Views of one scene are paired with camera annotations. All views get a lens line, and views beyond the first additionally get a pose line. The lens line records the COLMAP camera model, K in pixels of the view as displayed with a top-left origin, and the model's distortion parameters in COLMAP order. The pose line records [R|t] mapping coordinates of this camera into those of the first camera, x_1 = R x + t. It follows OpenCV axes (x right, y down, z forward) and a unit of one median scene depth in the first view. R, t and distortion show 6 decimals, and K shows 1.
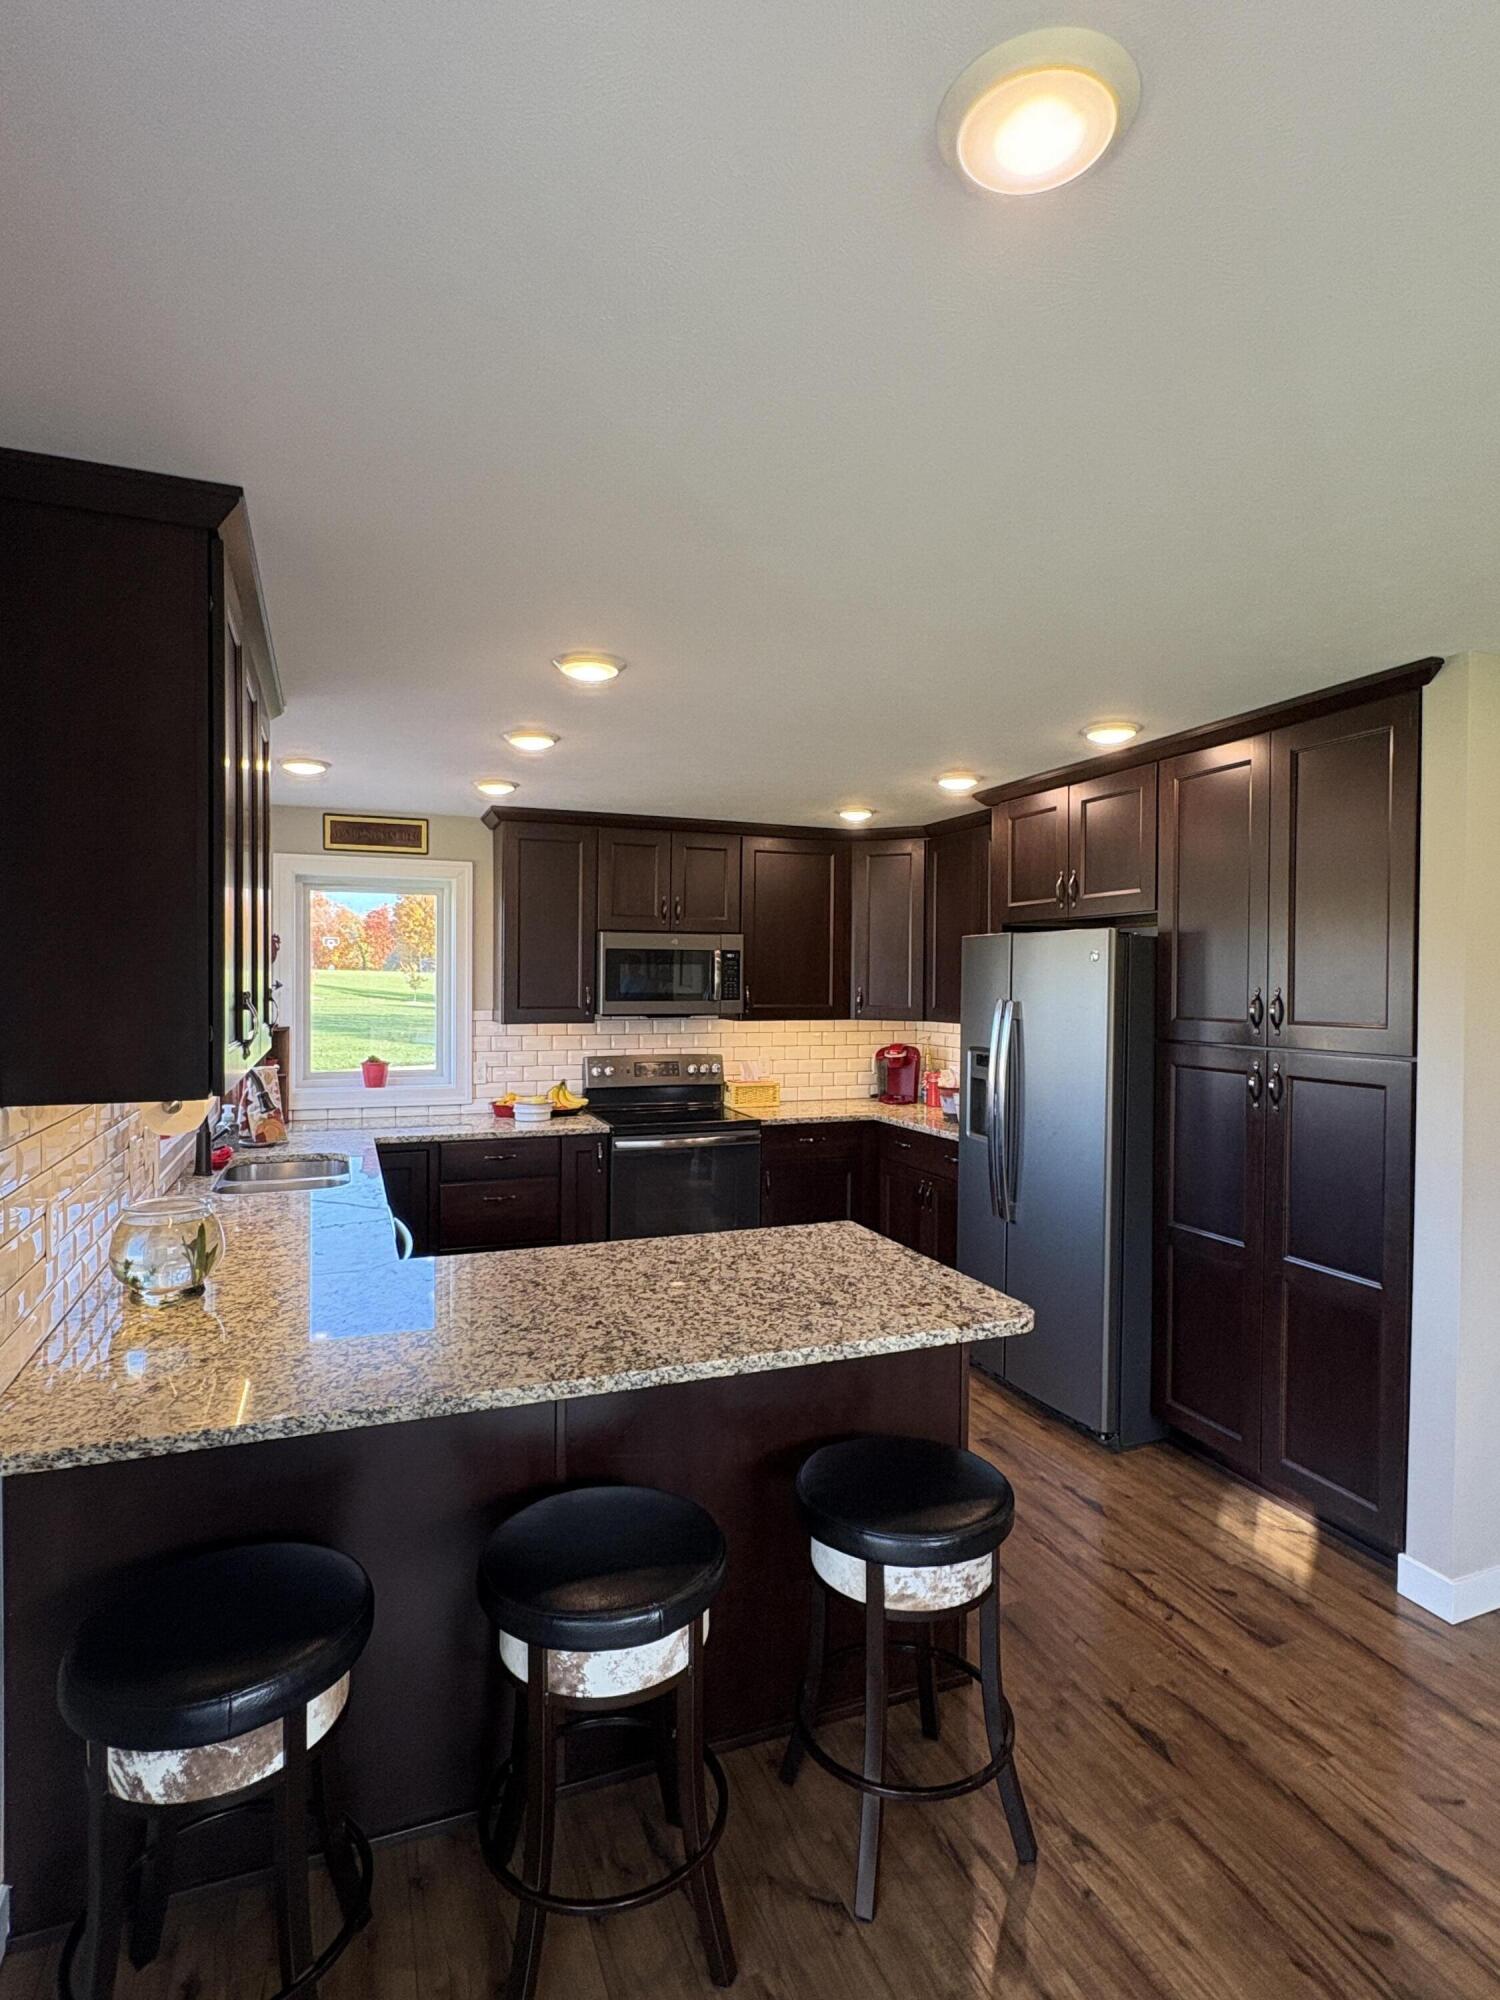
lens RADIAL K [[1028.0, 0, 753.1], [0, 1028.0, 995.6], [0, 0, 1]] dist [0.004466, 0.002079]
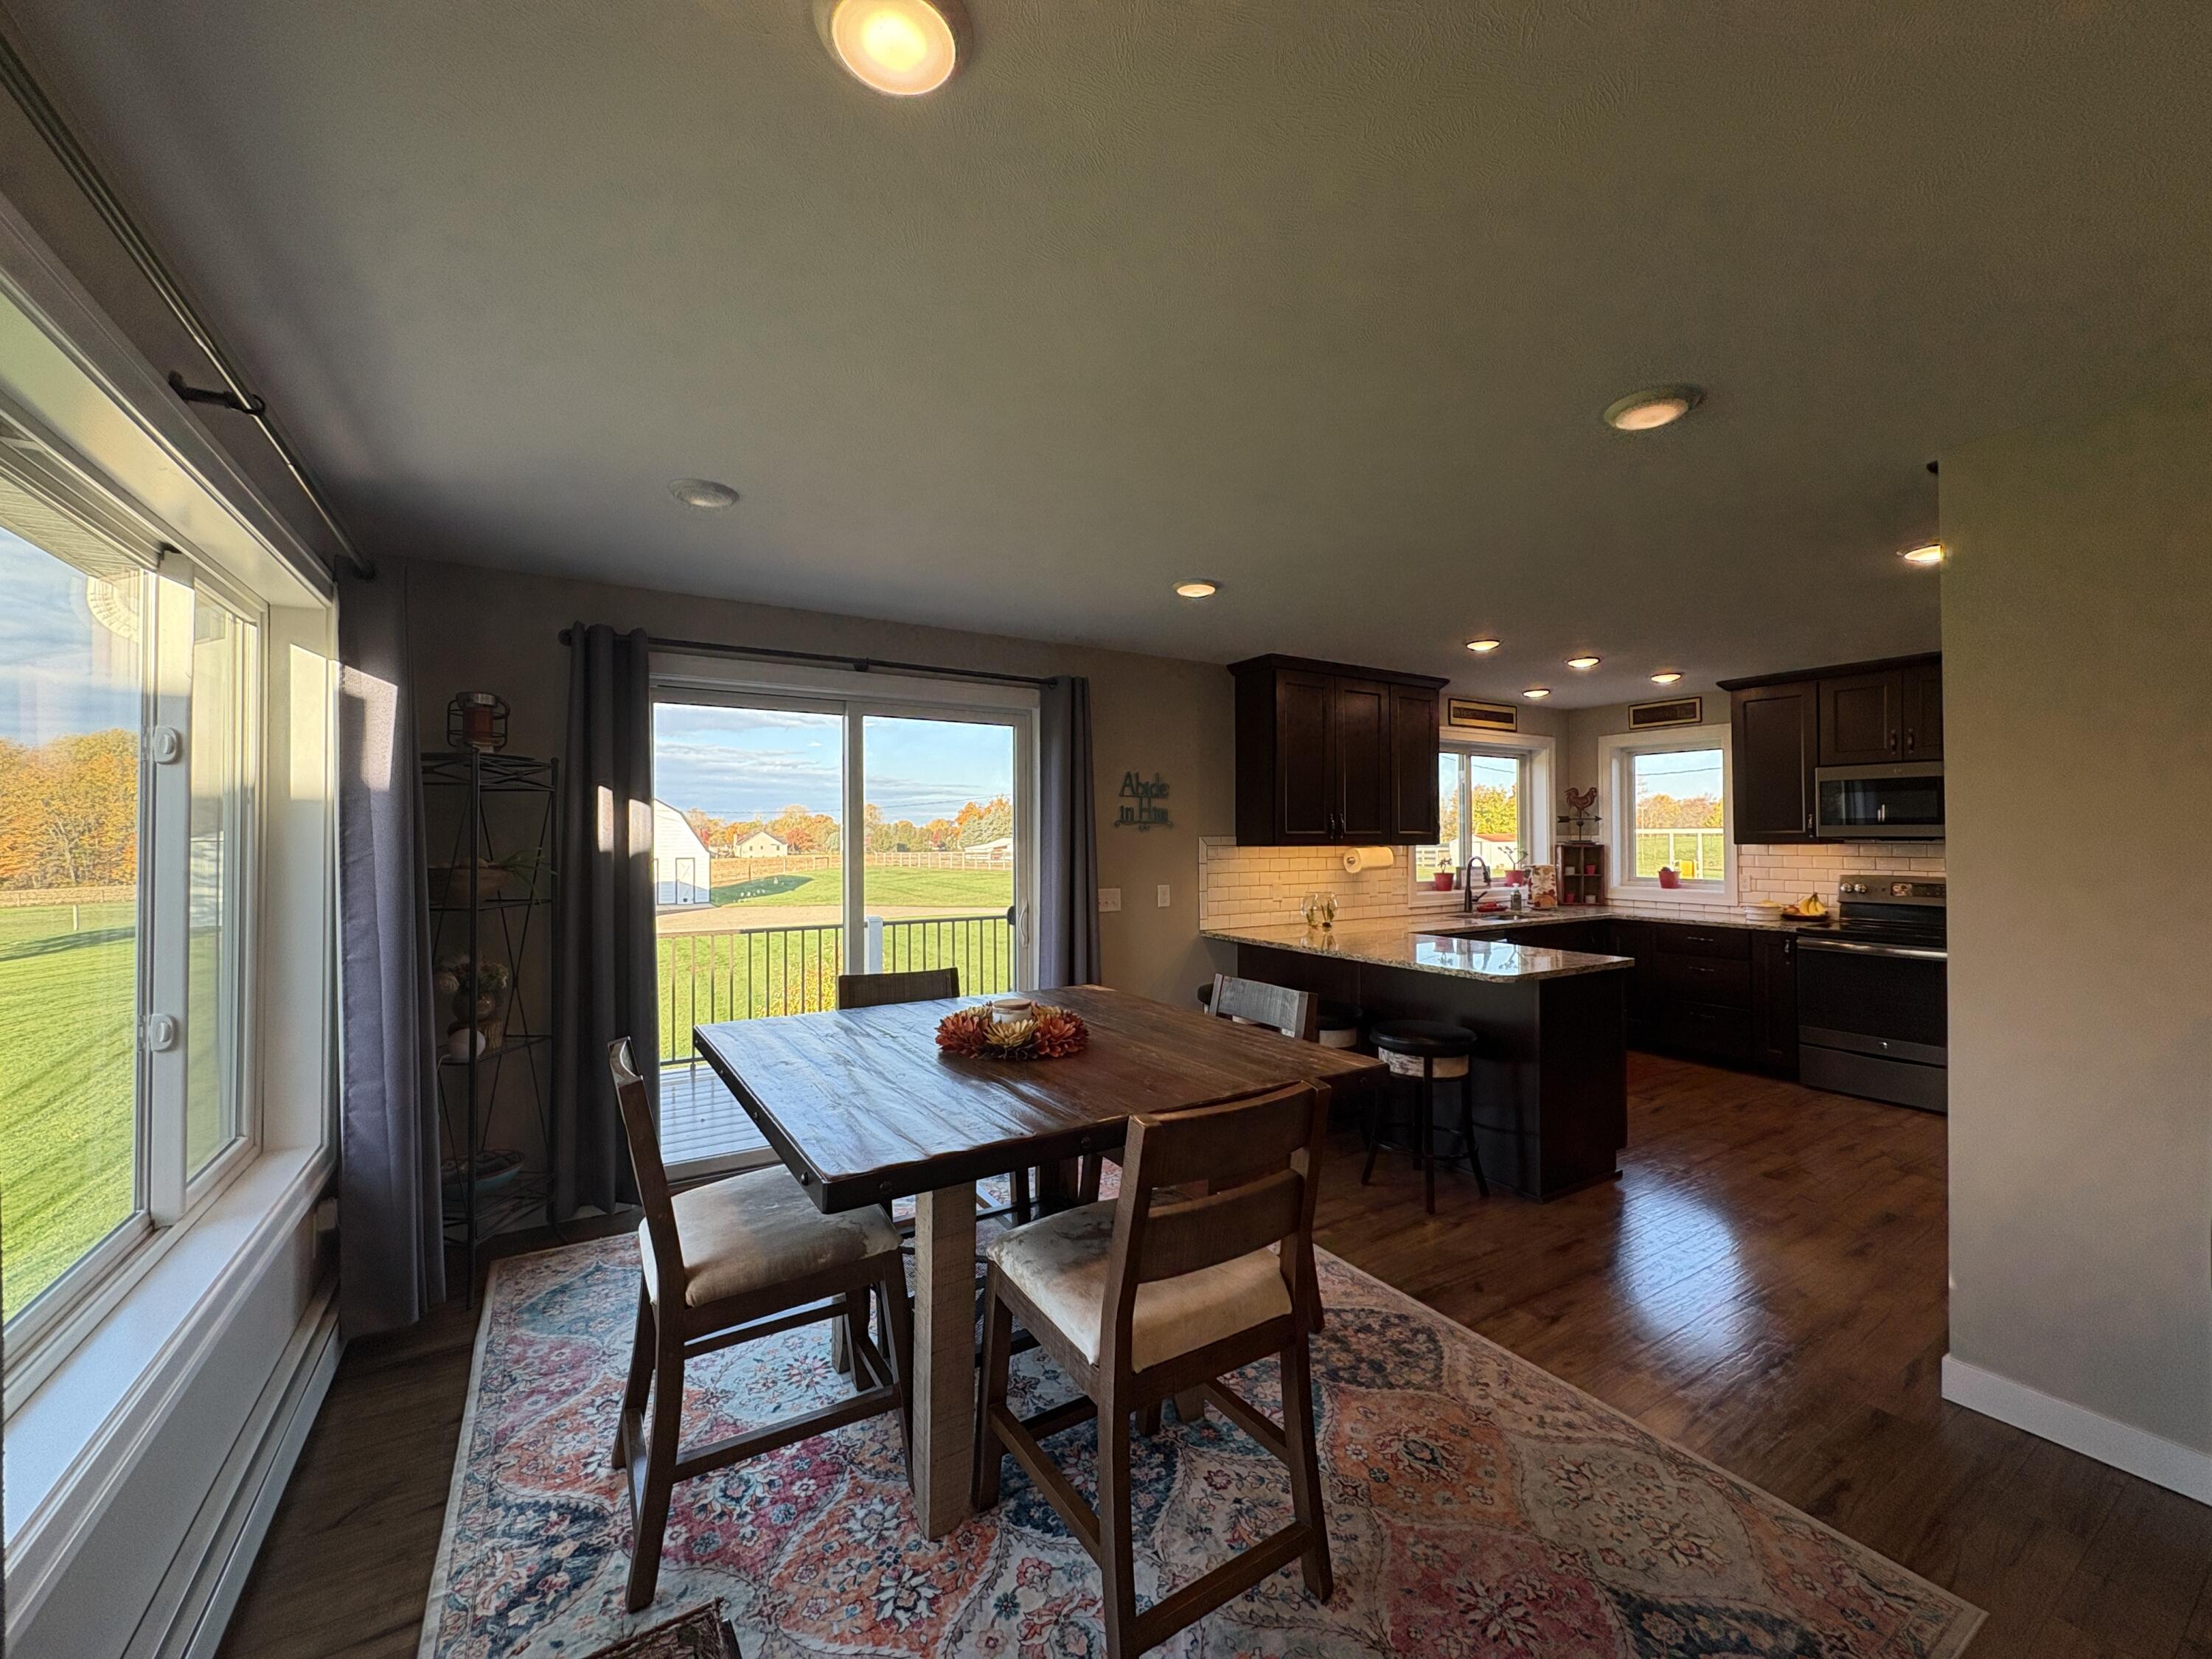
lens RADIAL K [[880.0, 0, 1109.2], [0, 880.0, 826.5], [0, 0, 1]] dist [0.002508, -0.000801]
pose [[0.179216, -0.018690, -0.983632, 0.913420], [-0.008527, 0.999752, -0.020550, 0.044436], [0.983773, 0.012070, 0.179012, 0.012290]]
